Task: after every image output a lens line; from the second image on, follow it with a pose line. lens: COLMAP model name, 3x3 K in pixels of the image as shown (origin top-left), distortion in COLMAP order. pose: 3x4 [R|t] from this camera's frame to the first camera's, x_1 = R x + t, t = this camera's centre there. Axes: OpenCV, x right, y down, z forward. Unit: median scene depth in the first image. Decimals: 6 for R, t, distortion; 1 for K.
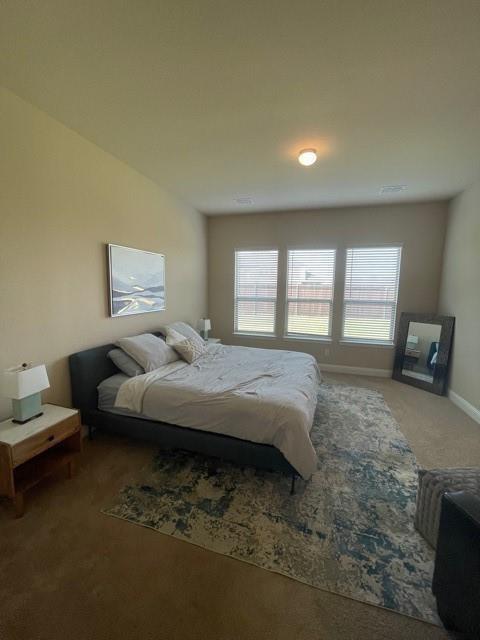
lens RADIAL K [[259.3, 0, 240.6], [0, 259.3, 316.0], [0, 0, 1]] dist [-0.002428, 0.000064]
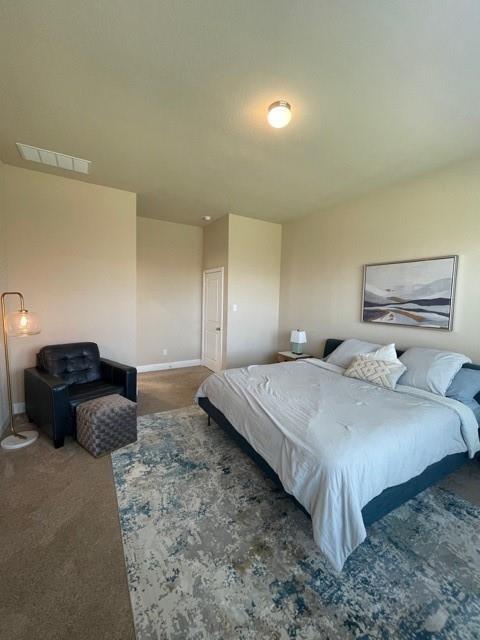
lens RADIAL K [[259.3, 0, 240.6], [0, 259.3, 316.0], [0, 0, 1]] dist [-0.002428, 0.000064]
pose [[-0.670943, 0.024286, -0.741111, 1.028631], [-0.122683, 0.982053, 0.143249, -0.164044], [0.731289, 0.187034, -0.655923, 1.735314]]
